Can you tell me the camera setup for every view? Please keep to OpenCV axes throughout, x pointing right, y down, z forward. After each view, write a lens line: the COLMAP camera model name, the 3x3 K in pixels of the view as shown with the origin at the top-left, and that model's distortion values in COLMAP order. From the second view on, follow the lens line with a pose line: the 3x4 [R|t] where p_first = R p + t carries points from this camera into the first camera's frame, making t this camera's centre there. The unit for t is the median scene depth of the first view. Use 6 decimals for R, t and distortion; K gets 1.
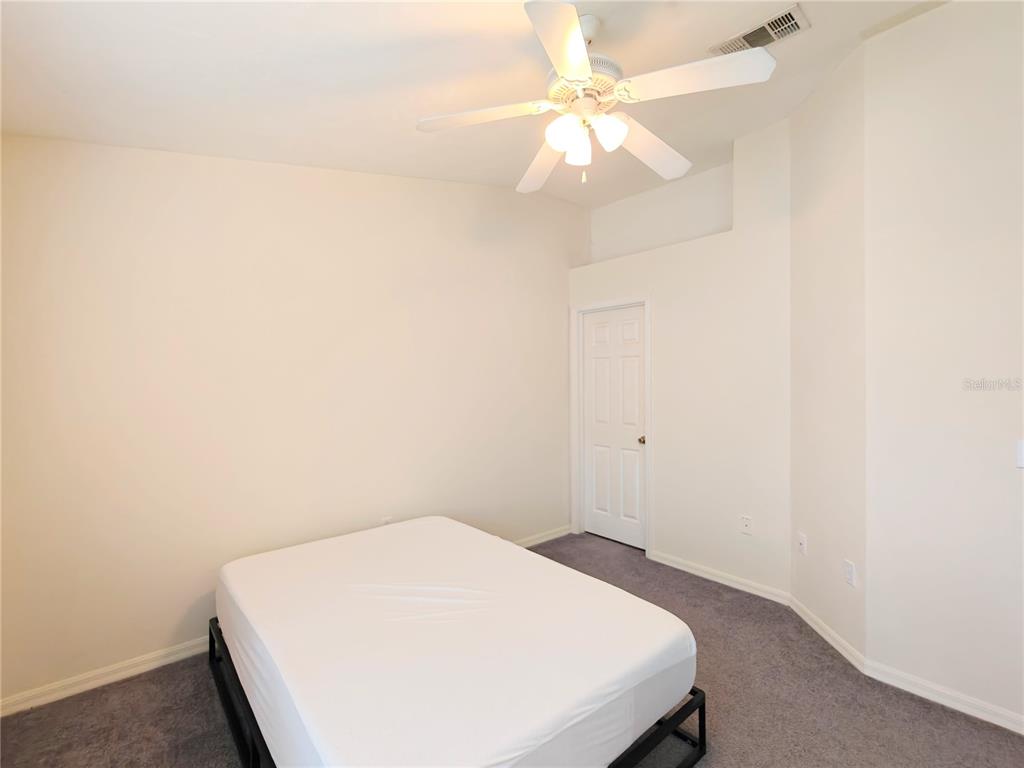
lens RADIAL K [[463.4, 0, 512.0], [0, 463.4, 384.0], [0, 0, 1]] dist [0.000771, 0.000721]
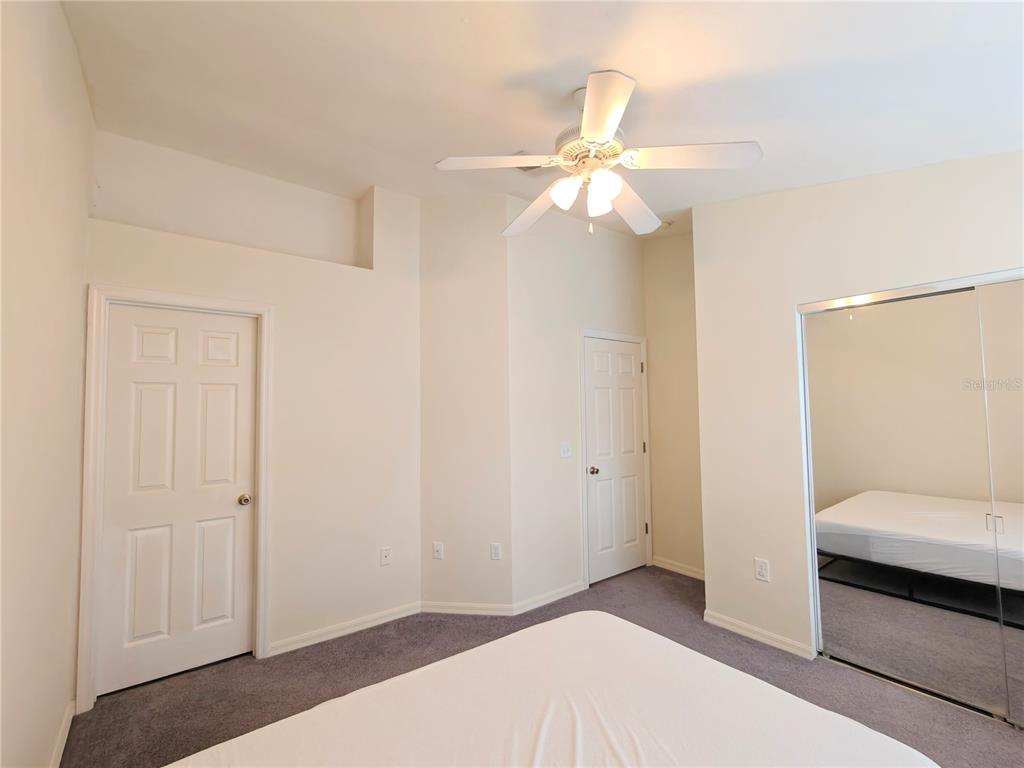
lens RADIAL K [[463.4, 0, 512.0], [0, 463.4, 384.0], [0, 0, 1]] dist [0.000771, 0.000721]
pose [[0.053520, 0.060980, 0.996703, -0.512036], [0.020782, 0.997849, -0.062166, -0.008244], [-0.998350, 0.024041, 0.052138, 0.631114]]
